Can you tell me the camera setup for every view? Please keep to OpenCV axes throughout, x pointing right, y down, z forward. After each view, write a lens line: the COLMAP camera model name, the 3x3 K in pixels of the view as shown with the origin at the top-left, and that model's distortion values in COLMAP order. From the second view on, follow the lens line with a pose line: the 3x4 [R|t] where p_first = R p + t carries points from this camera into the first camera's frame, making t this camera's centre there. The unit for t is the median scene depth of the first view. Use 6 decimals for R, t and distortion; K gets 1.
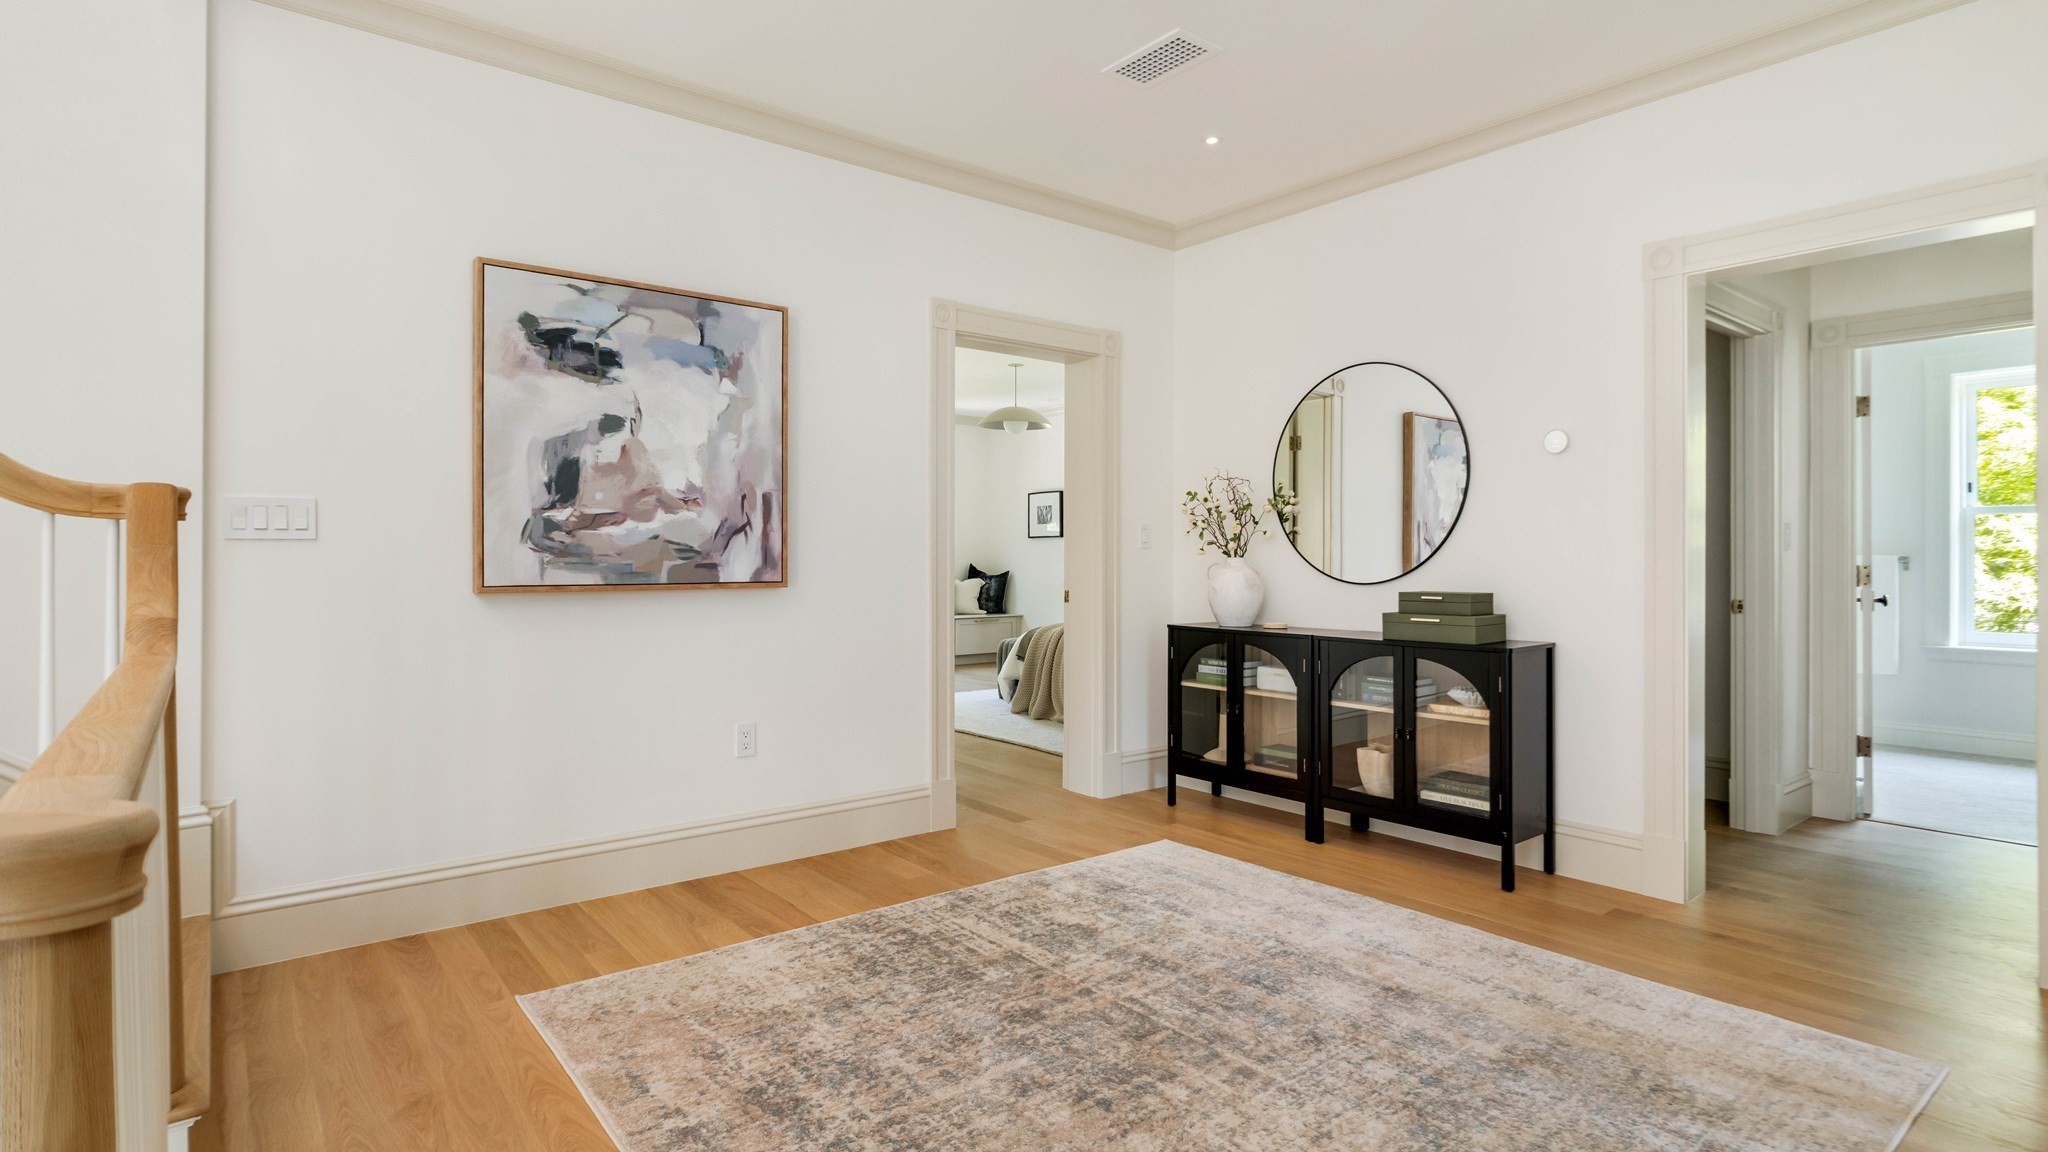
lens RADIAL K [[1017.1, 0, 1020.5], [0, 1017.1, 567.9], [0, 0, 1]] dist [-0.000115, 0.000000]
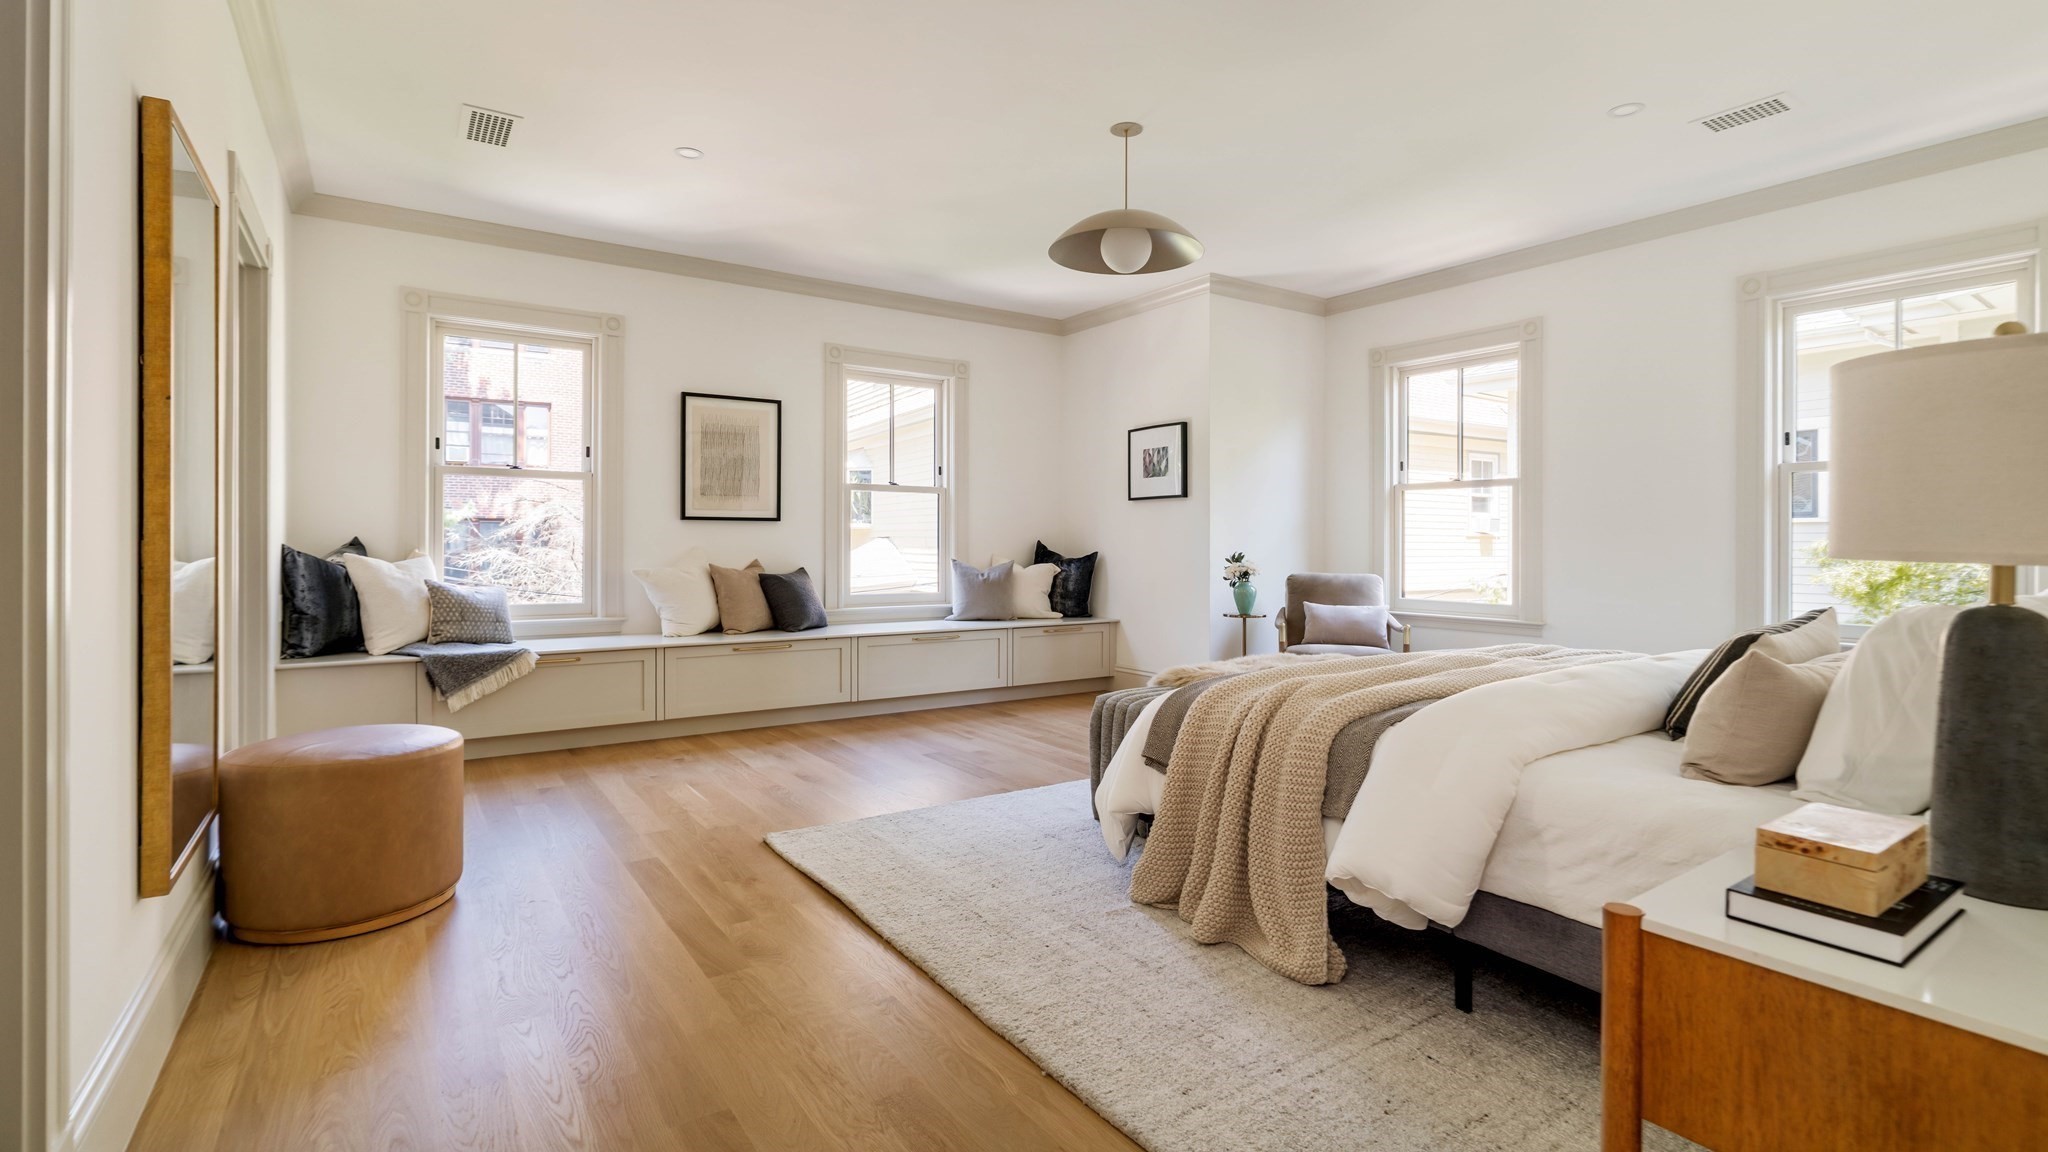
lens RADIAL K [[926.2, 0, 1020.0], [0, 926.2, 560.2], [0, 0, 1]] dist [0.000041, -0.000003]
pose [[0.997176, 0.002975, -0.075039, -0.016642], [-0.002726, 0.999990, 0.003419, 0.006576], [0.075049, -0.003205, 0.997175, 0.418522]]
